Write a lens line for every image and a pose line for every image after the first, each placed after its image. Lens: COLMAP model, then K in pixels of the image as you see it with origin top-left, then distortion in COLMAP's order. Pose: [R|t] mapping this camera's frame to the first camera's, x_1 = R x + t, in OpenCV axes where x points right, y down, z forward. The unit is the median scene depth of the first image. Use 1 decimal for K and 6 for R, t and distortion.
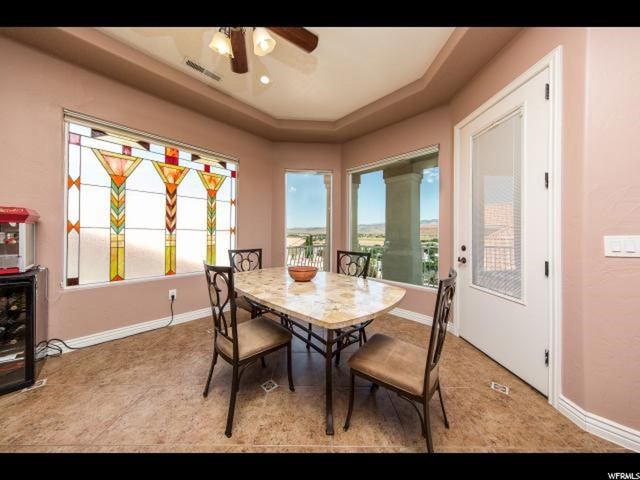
lens RADIAL K [[209.9, 0, 322.2], [0, 209.9, 233.9], [0, 0, 1]] dist [0.000960, -0.000927]
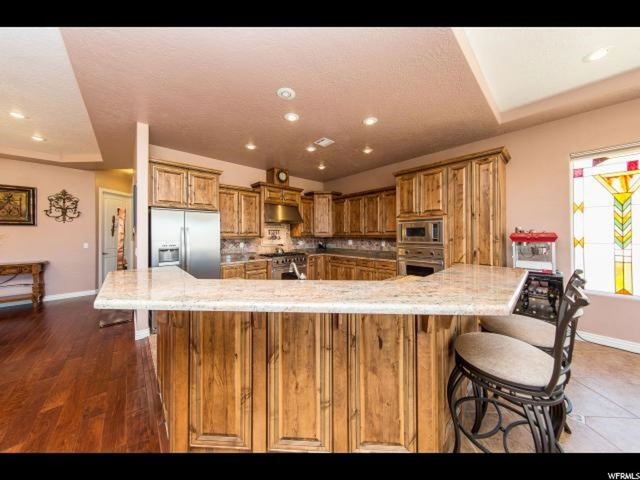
lens RADIAL K [[209.9, 0, 322.4], [0, 209.9, 237.6], [0, 0, 1]] dist [0.000960, -0.000927]
pose [[-0.062817, -0.014863, -0.997914, 0.161139], [0.009756, 0.999832, -0.015506, -0.058391], [0.997977, -0.010710, -0.062661, -0.440406]]
